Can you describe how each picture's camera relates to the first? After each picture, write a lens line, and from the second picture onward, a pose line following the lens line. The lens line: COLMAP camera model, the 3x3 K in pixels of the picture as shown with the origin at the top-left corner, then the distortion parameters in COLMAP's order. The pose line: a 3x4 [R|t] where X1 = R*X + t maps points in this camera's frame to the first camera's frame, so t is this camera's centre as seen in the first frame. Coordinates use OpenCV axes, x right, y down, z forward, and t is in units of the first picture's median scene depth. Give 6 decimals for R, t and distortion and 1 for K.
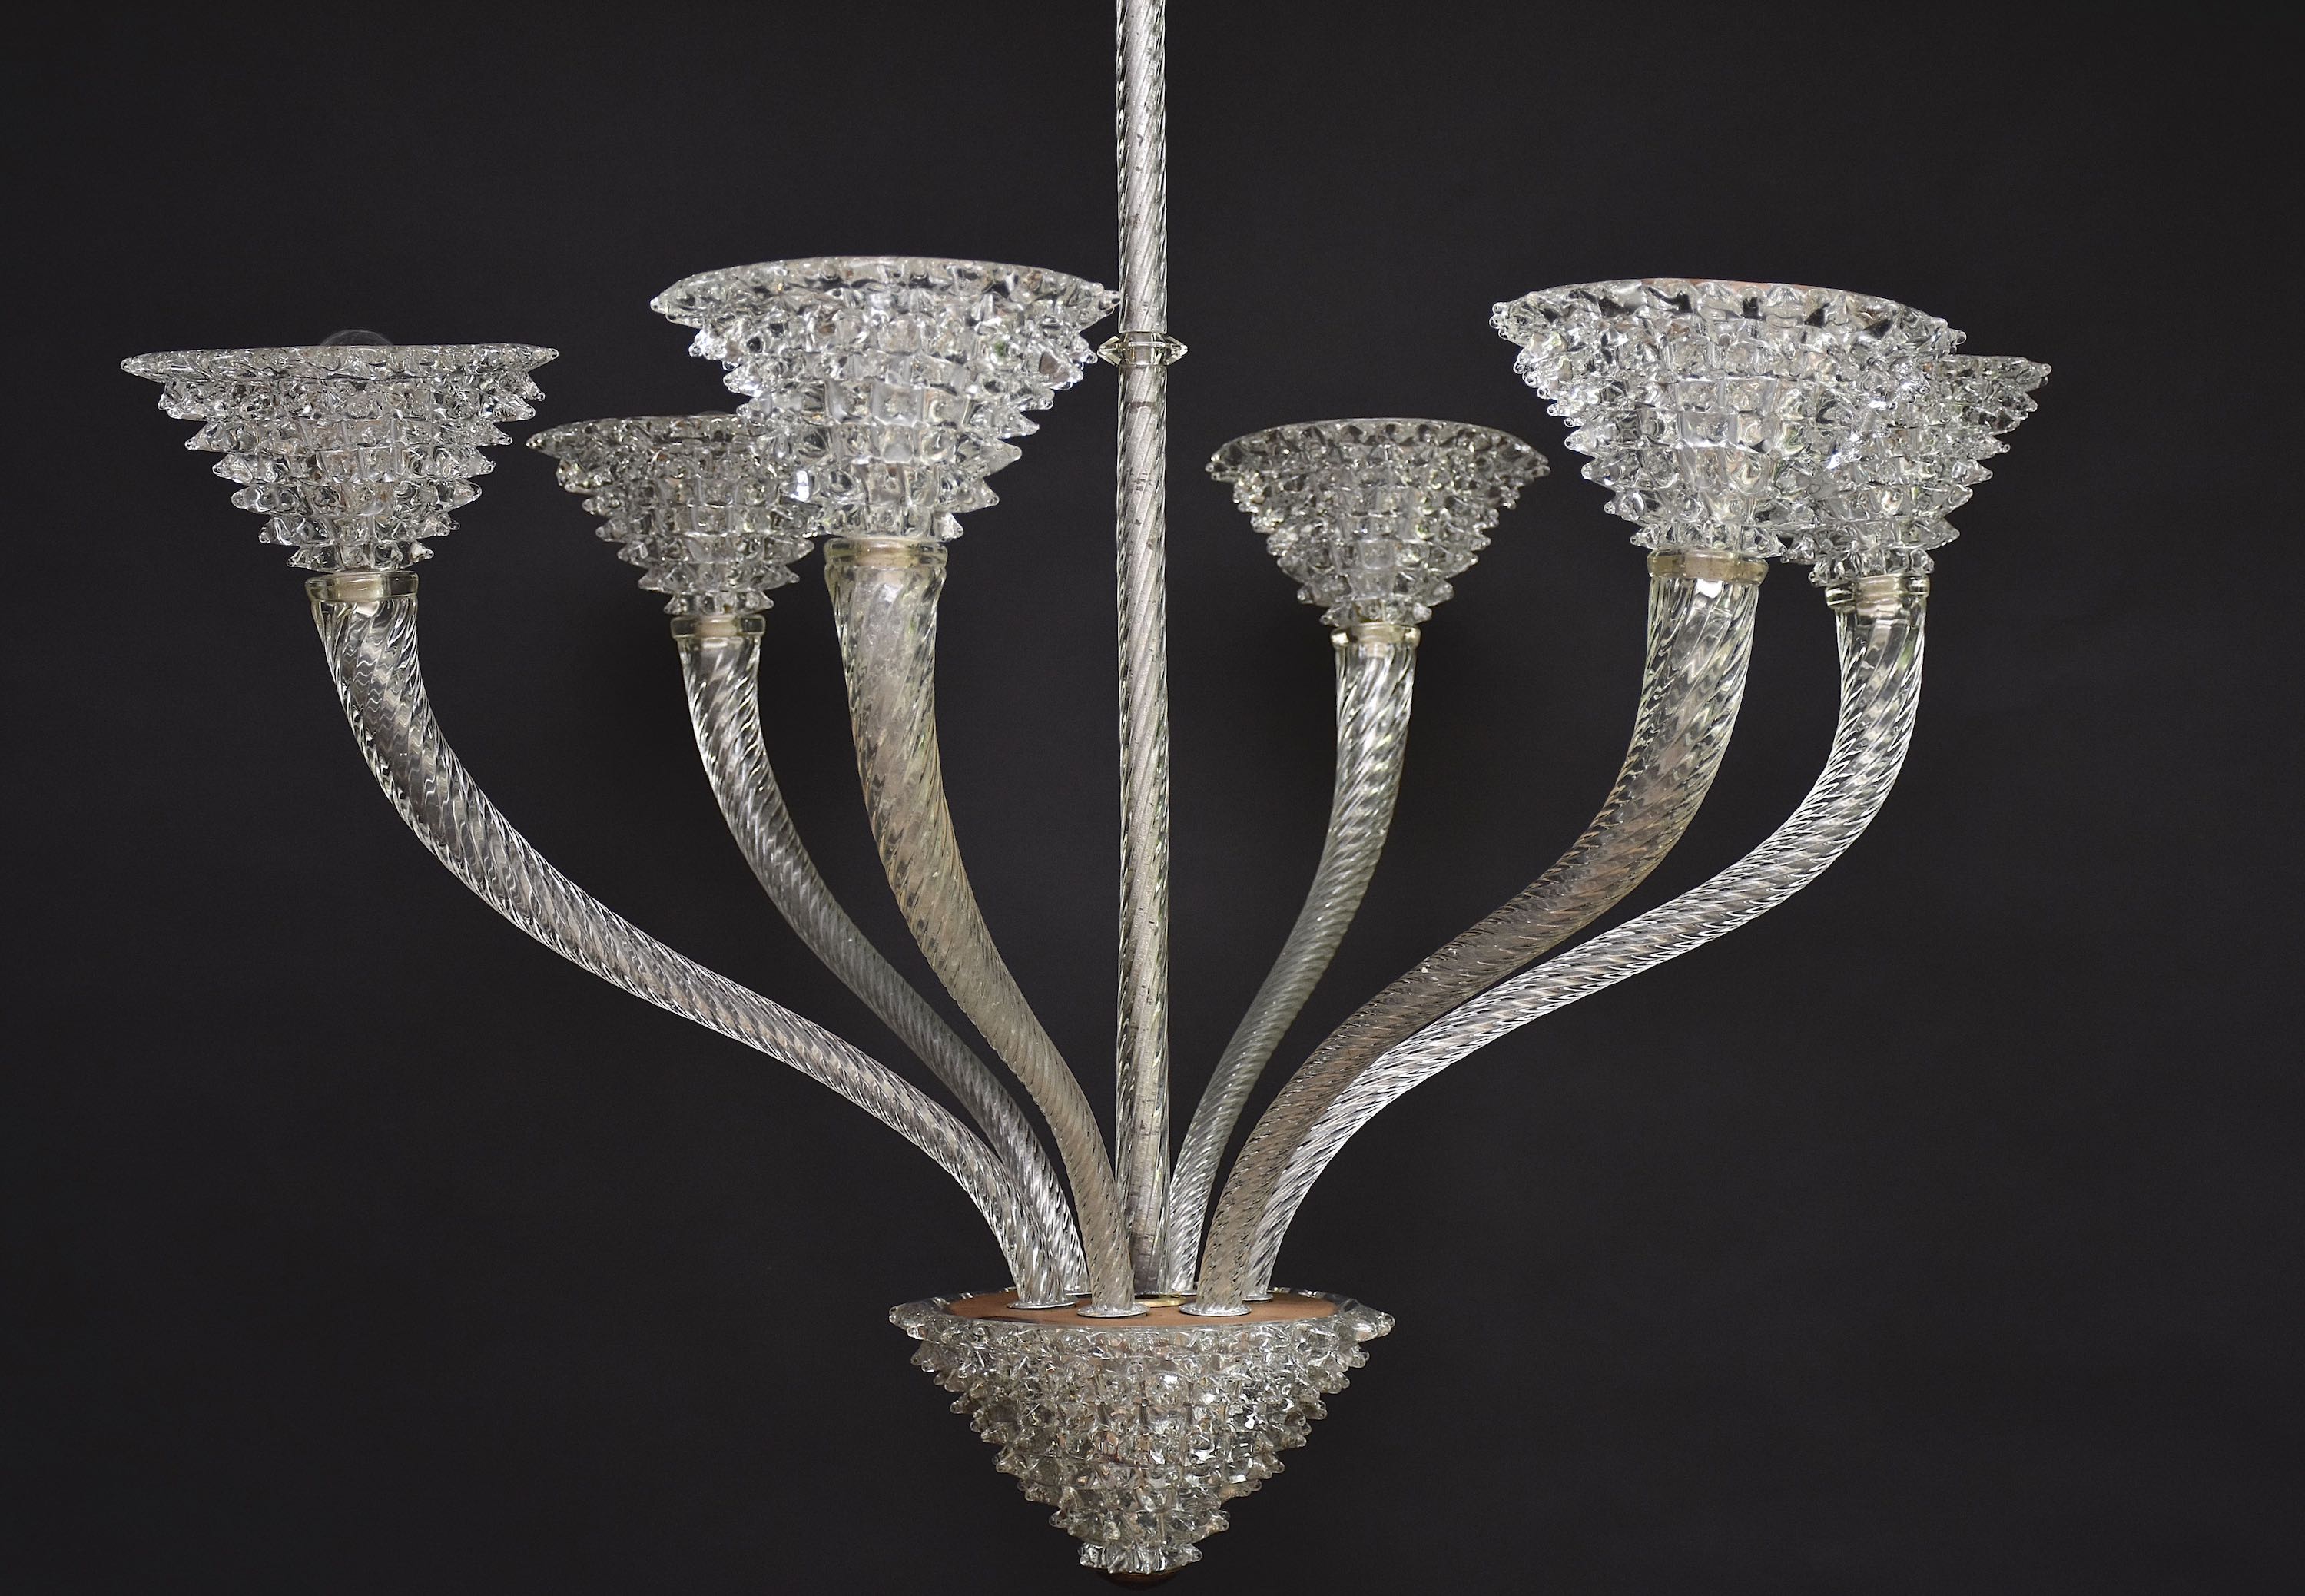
lens RADIAL K [[4443.9, 0, 1190.9], [0, 4443.9, 804.5], [0, 0, 1]] dist [0.294019, 0.000000]
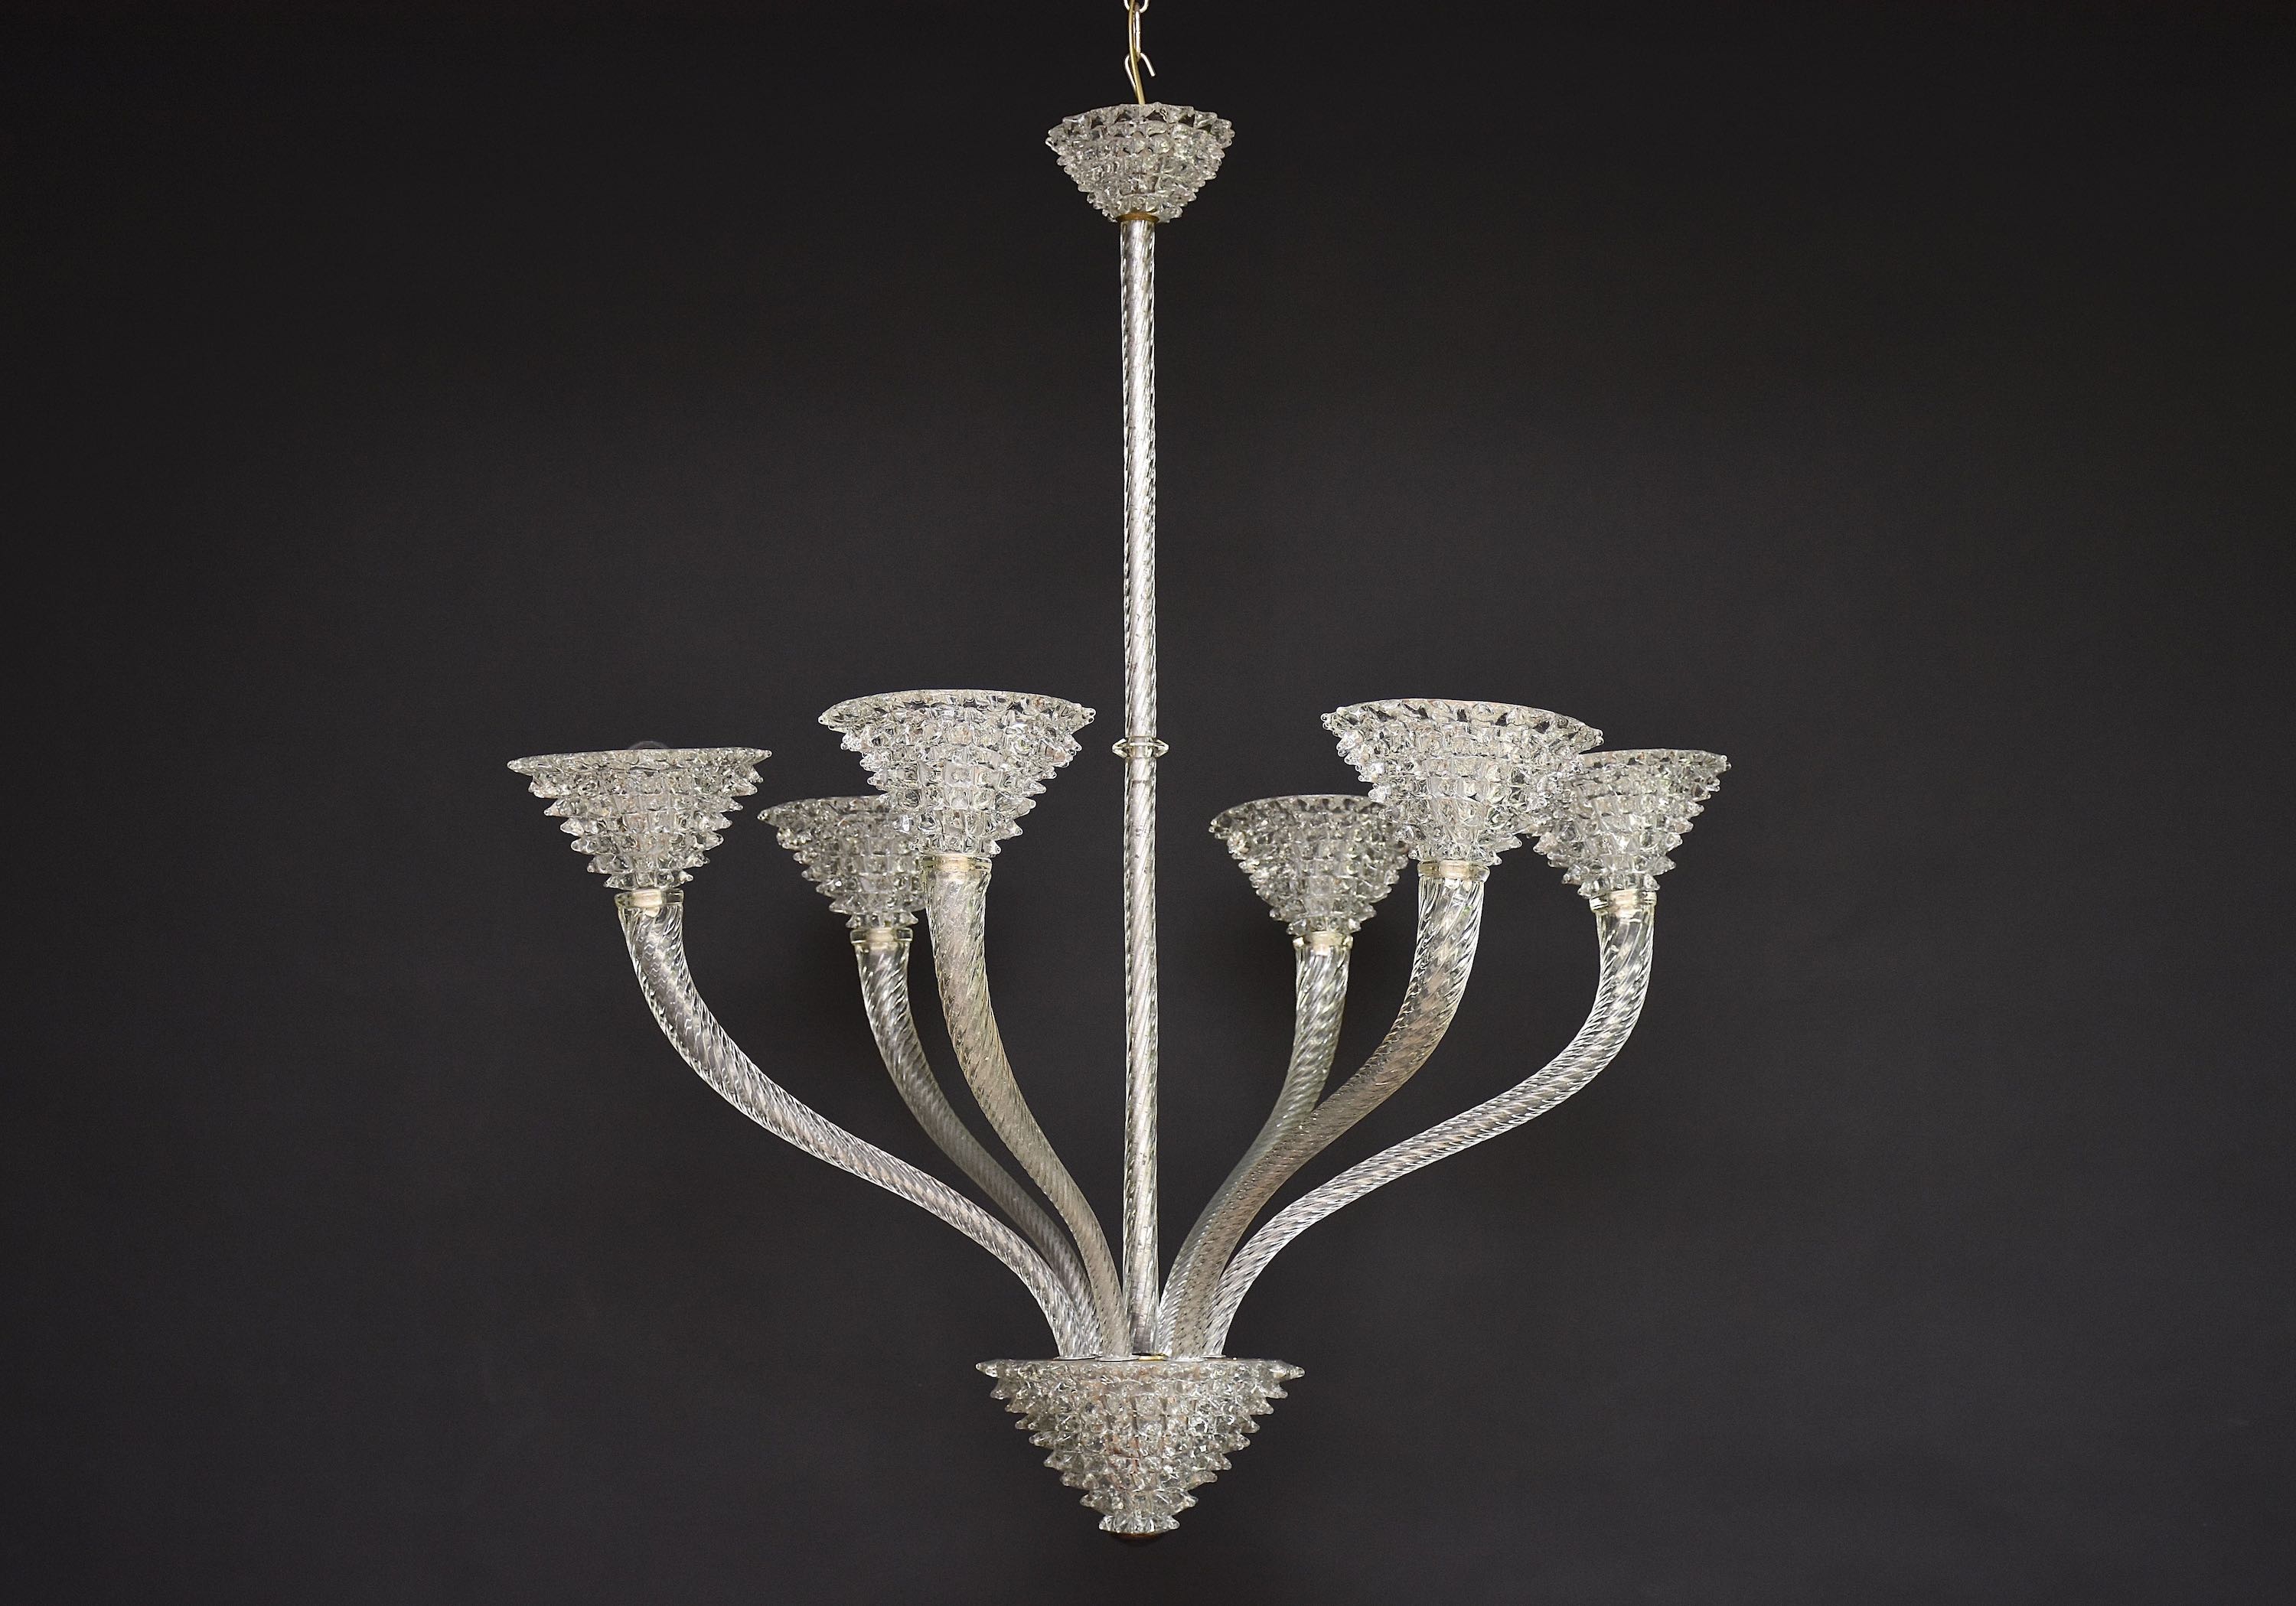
lens RADIAL K [[4425.7, 0, 1202.4], [0, 4425.7, 799.6], [0, 0, 1]] dist [0.294019, 0.000000]
pose [[0.998241, -0.007905, -0.058755, 0.105042], [0.002029, 0.995046, -0.099398, 0.073458], [0.059250, 0.099104, 0.993312, -0.562919]]
